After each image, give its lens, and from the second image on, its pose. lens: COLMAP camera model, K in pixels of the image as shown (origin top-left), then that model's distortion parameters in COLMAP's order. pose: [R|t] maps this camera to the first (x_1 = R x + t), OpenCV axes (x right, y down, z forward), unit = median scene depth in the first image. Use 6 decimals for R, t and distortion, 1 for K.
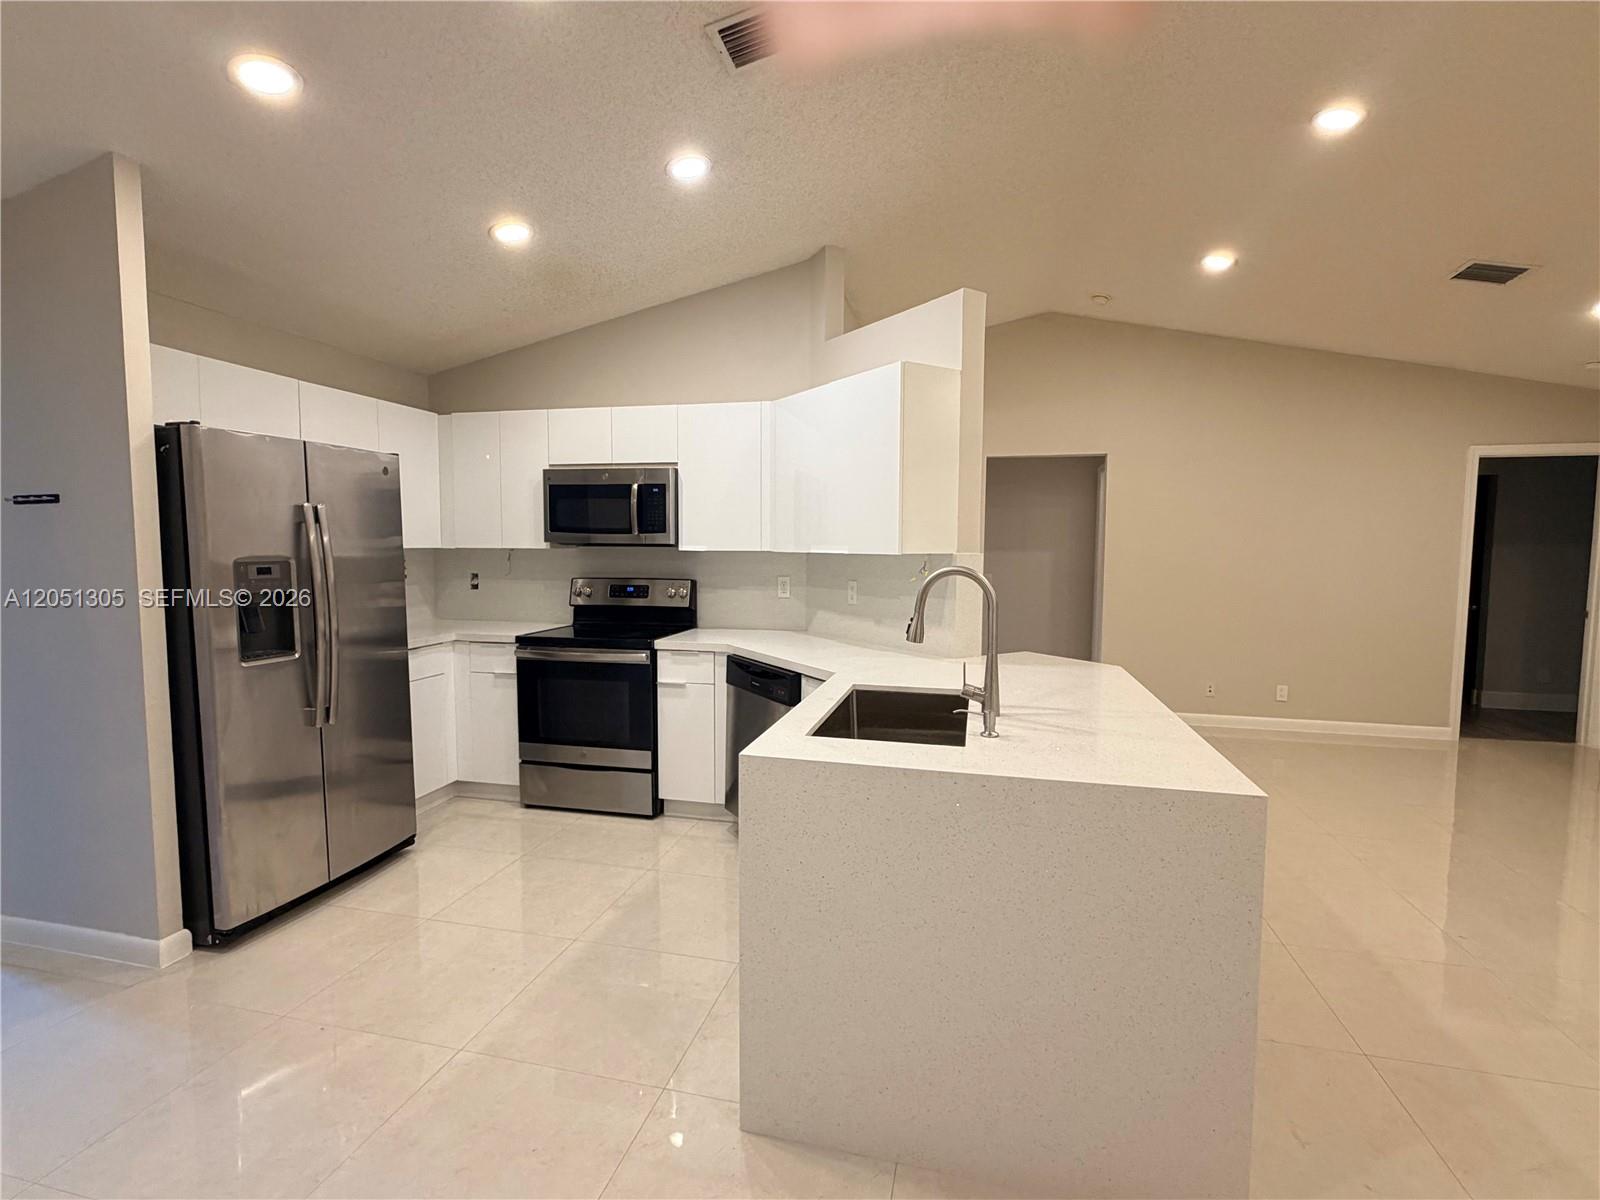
lens RADIAL K [[760.2, 0, 800.0], [0, 760.2, 600.0], [0, 0, 1]] dist [0.001359, 0.000242]
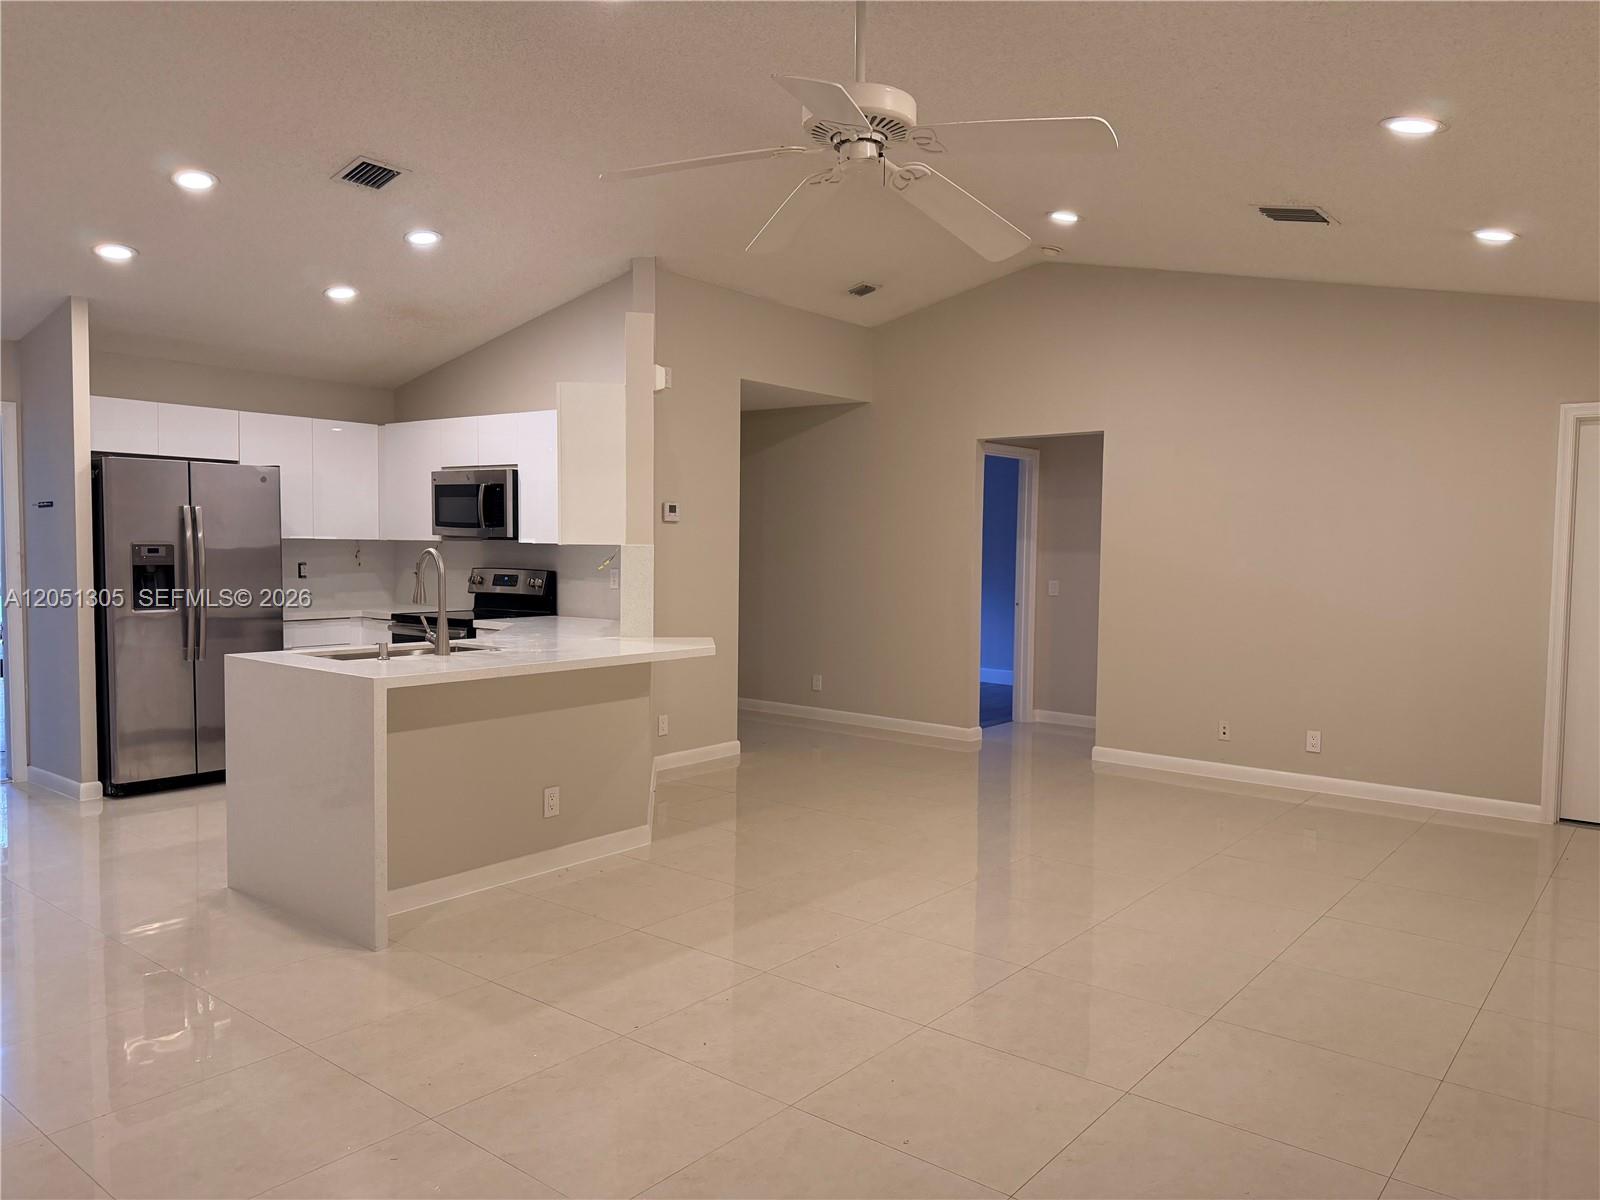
lens RADIAL K [[1129.1, 0, 800.0], [0, 1129.1, 600.0], [0, 0, 1]] dist [0.019060, -0.001664]
pose [[0.908472, 0.026605, -0.417099, 0.953738], [-0.038378, 0.999066, -0.019863, 0.037166], [0.416181, 0.034053, 0.908644, -0.343049]]
